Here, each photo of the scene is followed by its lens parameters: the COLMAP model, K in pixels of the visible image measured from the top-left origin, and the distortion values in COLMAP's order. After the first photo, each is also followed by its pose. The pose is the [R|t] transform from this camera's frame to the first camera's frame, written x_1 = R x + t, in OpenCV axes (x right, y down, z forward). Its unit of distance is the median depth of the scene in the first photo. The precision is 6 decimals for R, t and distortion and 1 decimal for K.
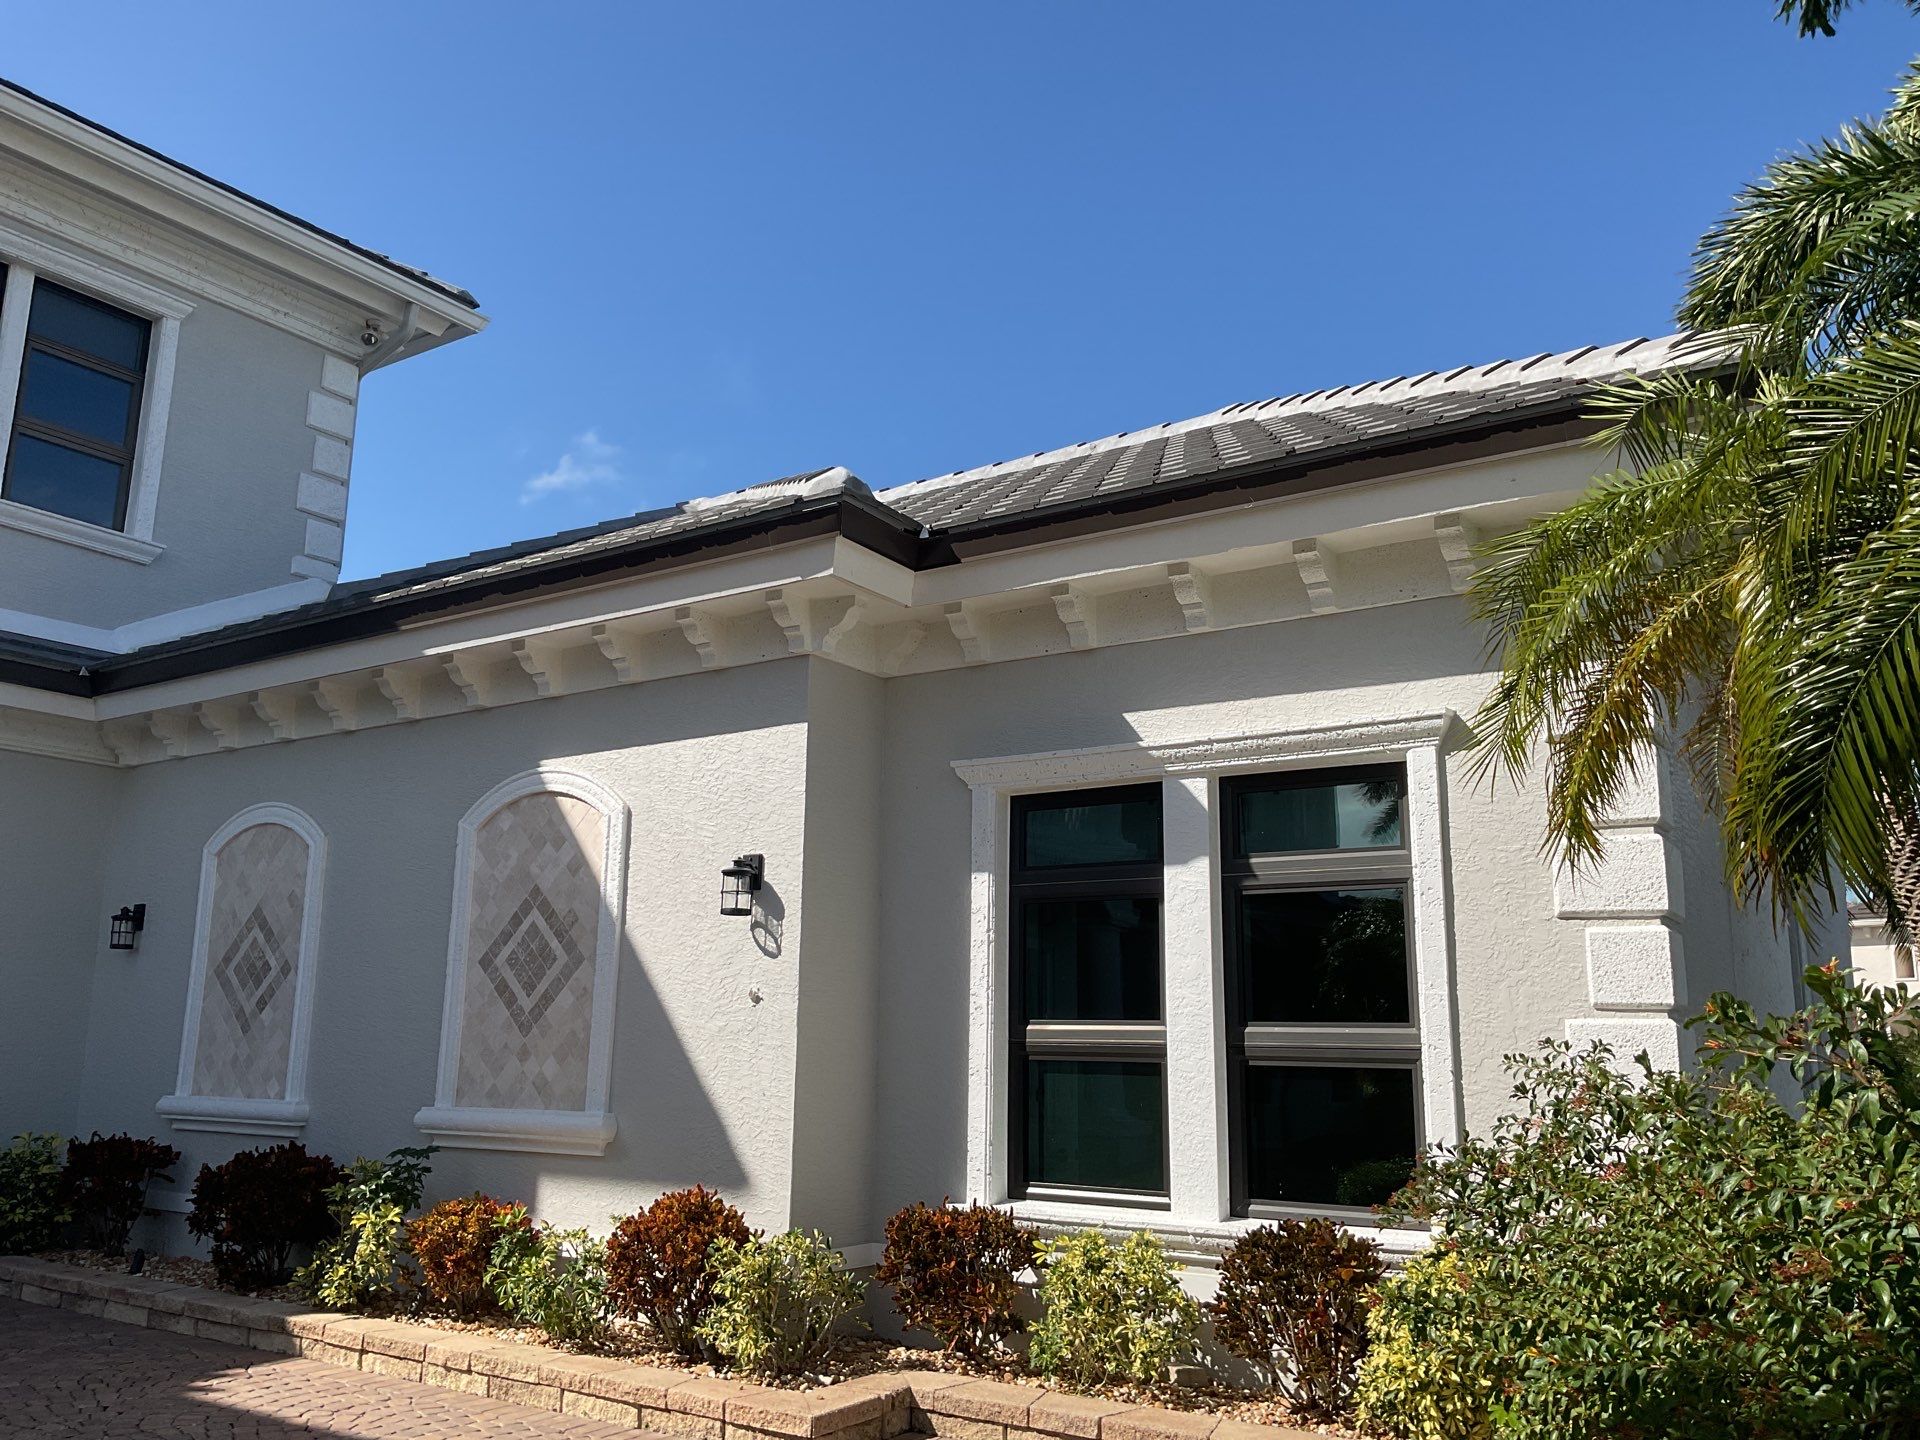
lens RADIAL K [[1580.3, 0, 953.0], [0, 1580.3, 720.2], [0, 0, 1]] dist [0.106024, -0.191765]
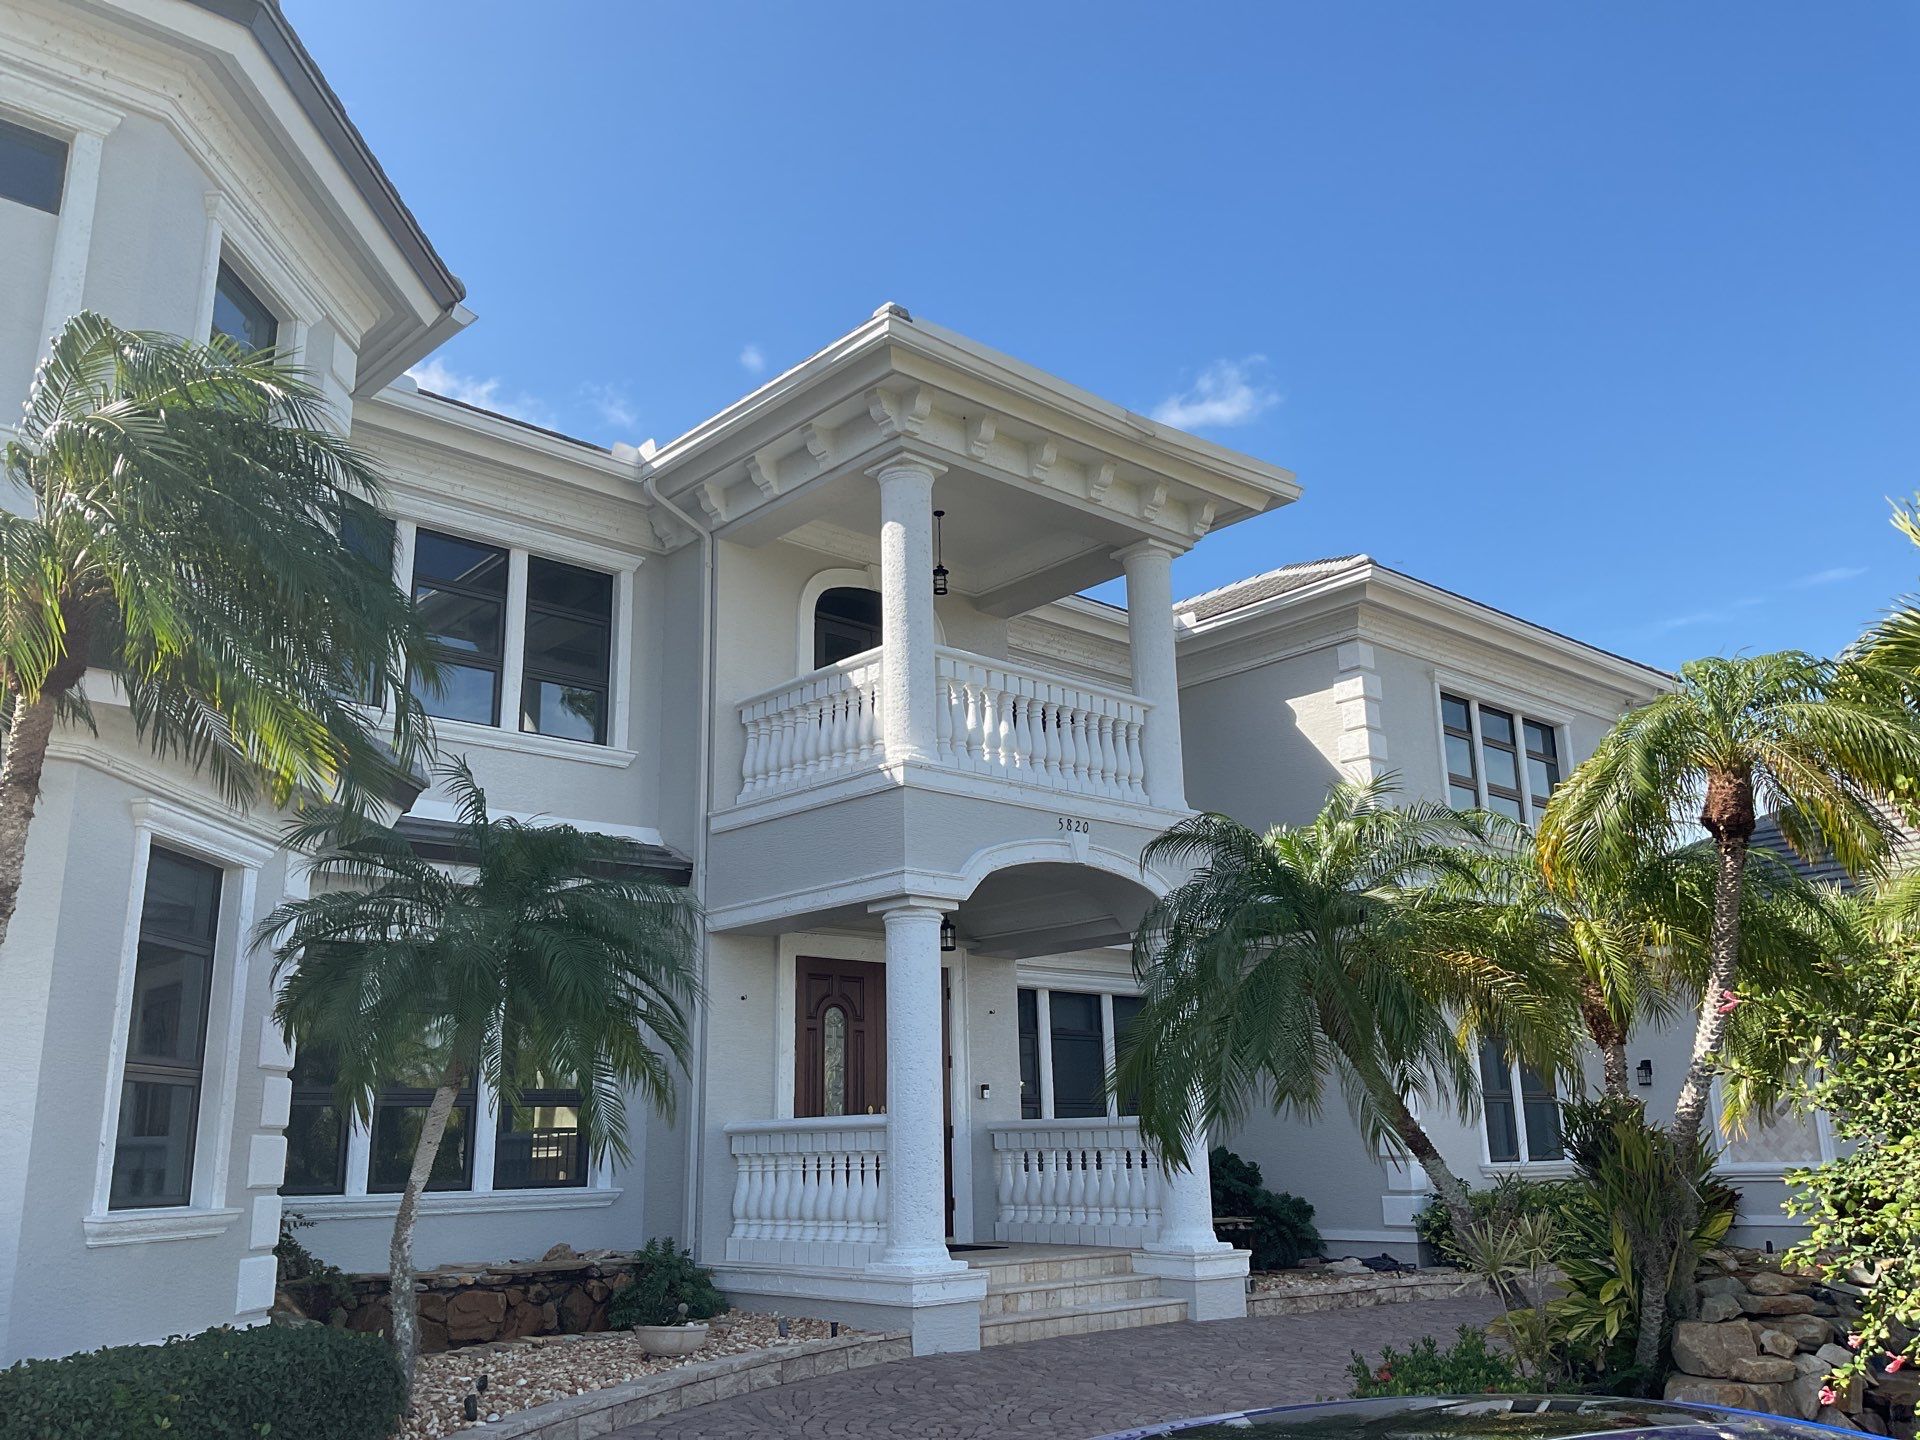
lens RADIAL K [[1580.3, 0, 953.0], [0, 1580.3, 720.2], [0, 0, 1]] dist [0.106024, -0.191765]
pose [[0.973254, -0.096018, -0.208704, -1.081346], [0.083712, 0.994232, -0.067040, -0.270055], [0.213938, 0.047776, 0.975678, -1.226675]]
